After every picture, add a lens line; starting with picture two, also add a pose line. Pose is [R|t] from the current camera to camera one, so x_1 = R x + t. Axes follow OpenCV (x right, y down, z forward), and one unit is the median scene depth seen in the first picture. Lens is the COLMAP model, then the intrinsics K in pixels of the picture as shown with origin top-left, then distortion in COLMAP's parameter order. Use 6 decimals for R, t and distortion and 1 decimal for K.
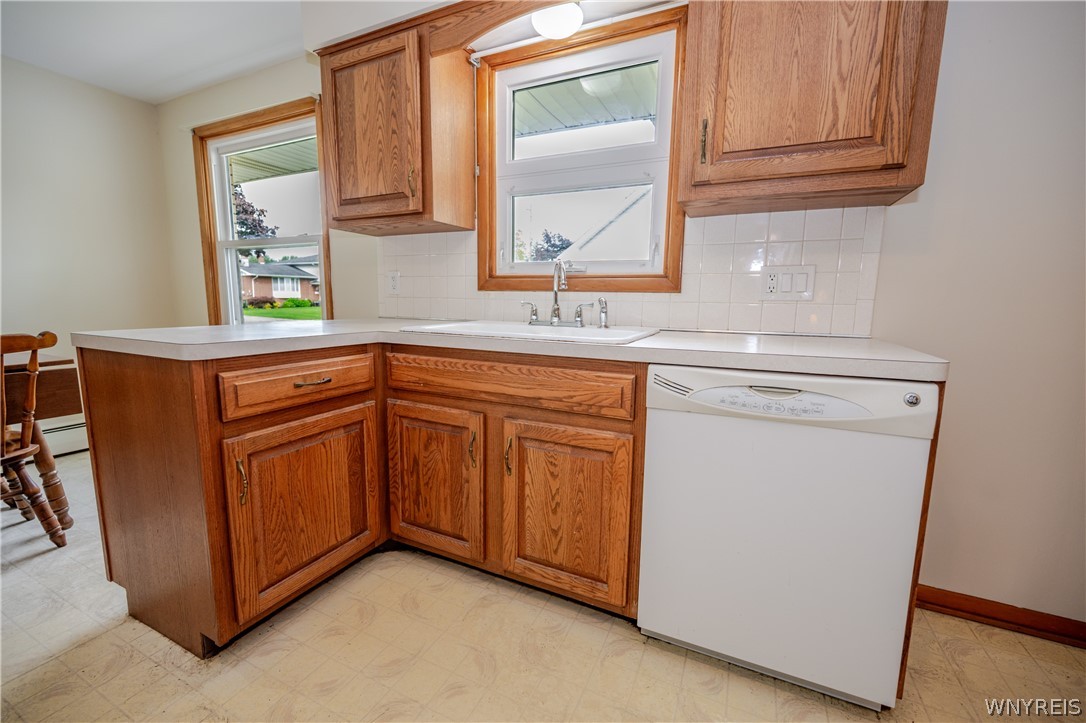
lens RADIAL K [[431.6, 0, 532.3], [0, 431.6, 362.2], [0, 0, 1]] dist [0.001173, -0.001010]
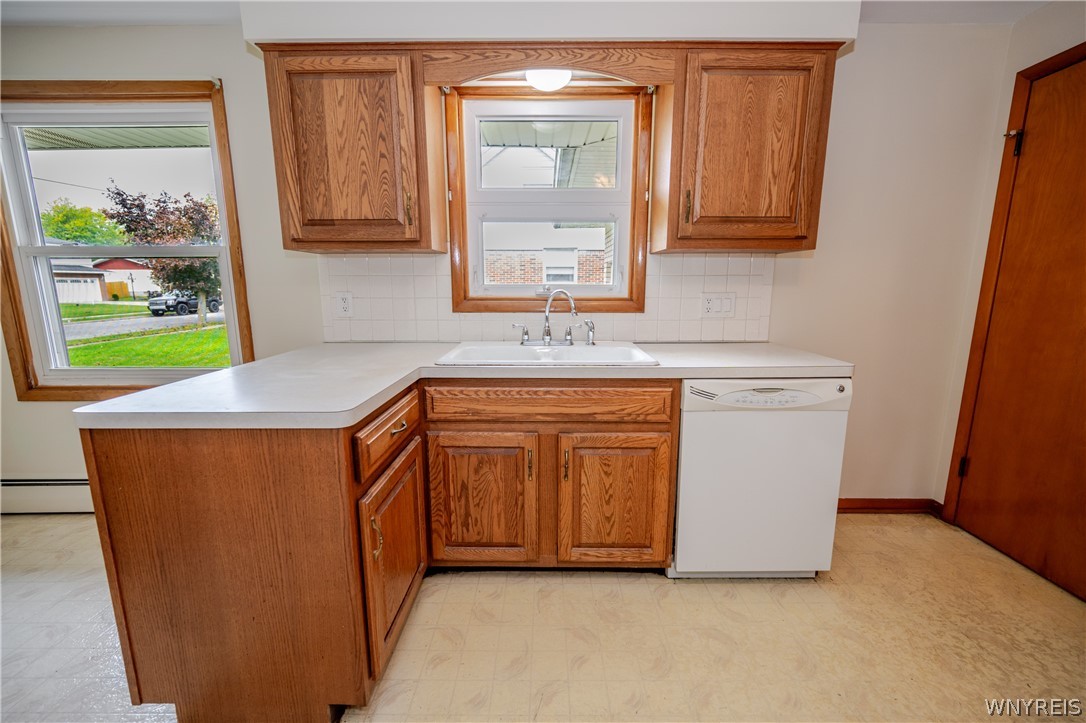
lens RADIAL K [[431.6, 0, 546.6], [0, 431.6, 369.5], [0, 0, 1]] dist [0.001173, -0.001010]
pose [[0.909539, -0.093933, 0.404865, -0.502542], [0.077055, 0.995349, 0.057825, -0.103454], [-0.408414, -0.021397, 0.912546, -0.042840]]
